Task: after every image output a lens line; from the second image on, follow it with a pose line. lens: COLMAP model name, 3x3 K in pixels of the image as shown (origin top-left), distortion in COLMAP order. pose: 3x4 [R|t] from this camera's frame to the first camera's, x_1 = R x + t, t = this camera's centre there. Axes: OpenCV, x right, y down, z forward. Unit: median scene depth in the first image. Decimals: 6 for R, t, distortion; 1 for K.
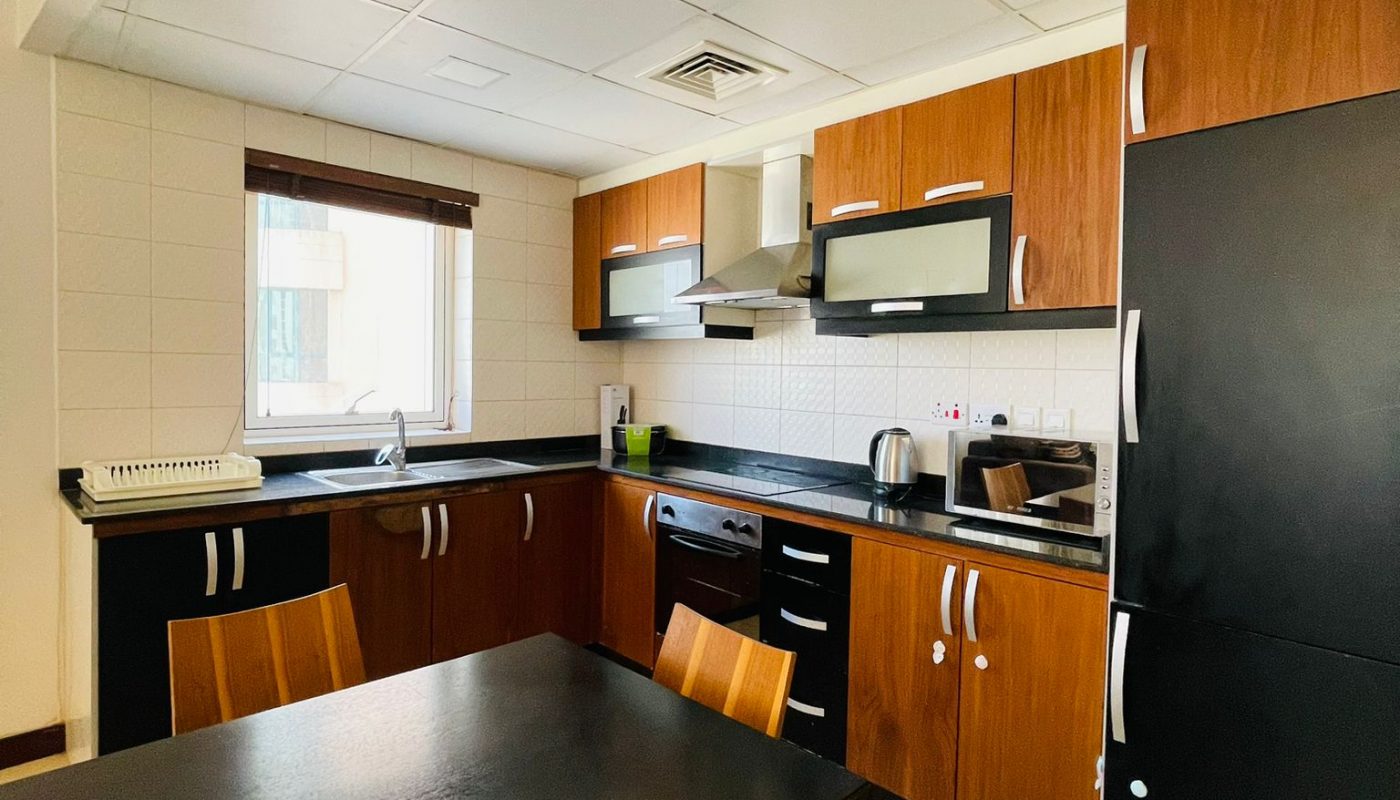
lens RADIAL K [[752.8, 0, 700.1], [0, 752.8, 395.3], [0, 0, 1]] dist [-0.002783, -0.000732]
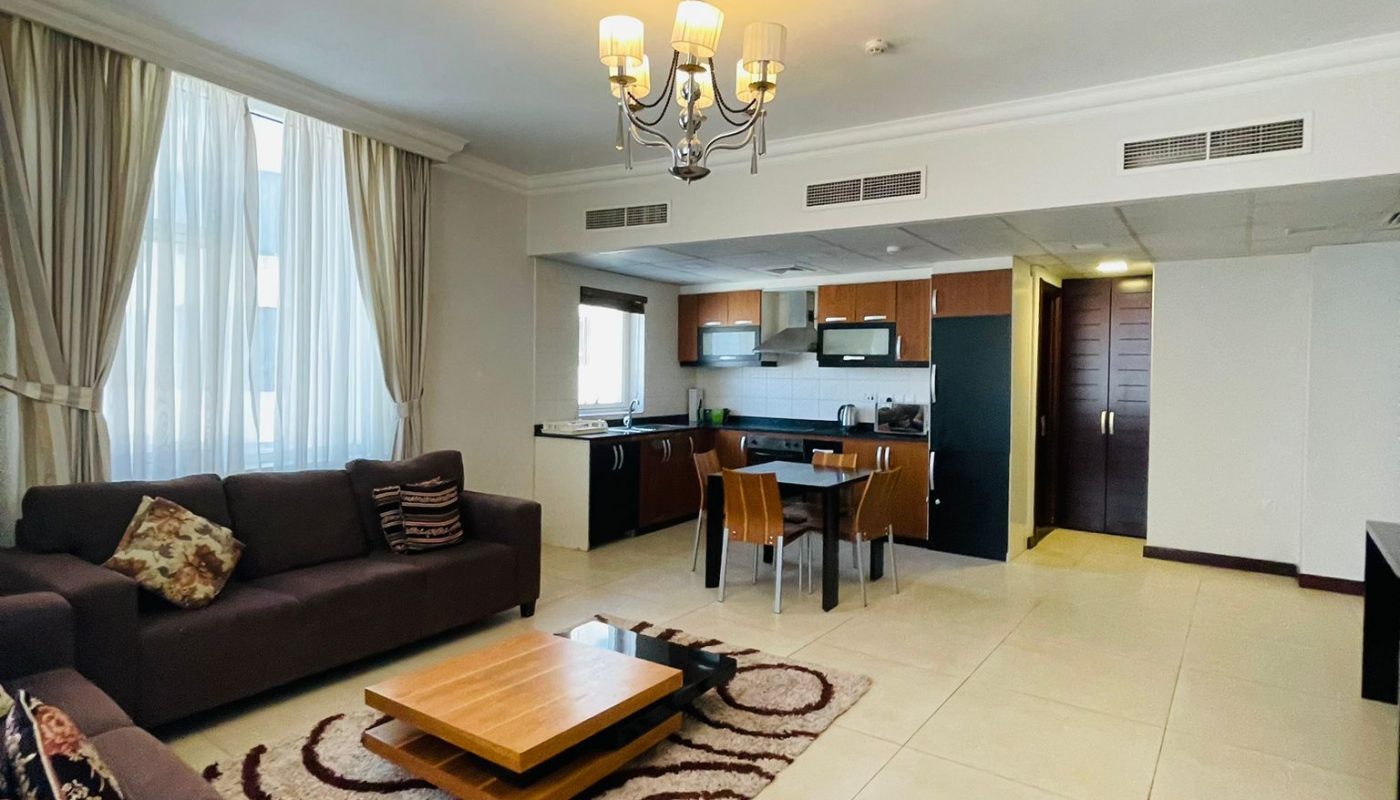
lens RADIAL K [[752.8, 0, 701.2], [0, 752.8, 392.8], [0, 0, 1]] dist [-0.002783, -0.000732]
pose [[0.975711, -0.011133, 0.218779, -0.781380], [0.013133, 0.999884, -0.007687, 0.018435], [-0.218668, 0.010373, 0.975744, -1.363557]]
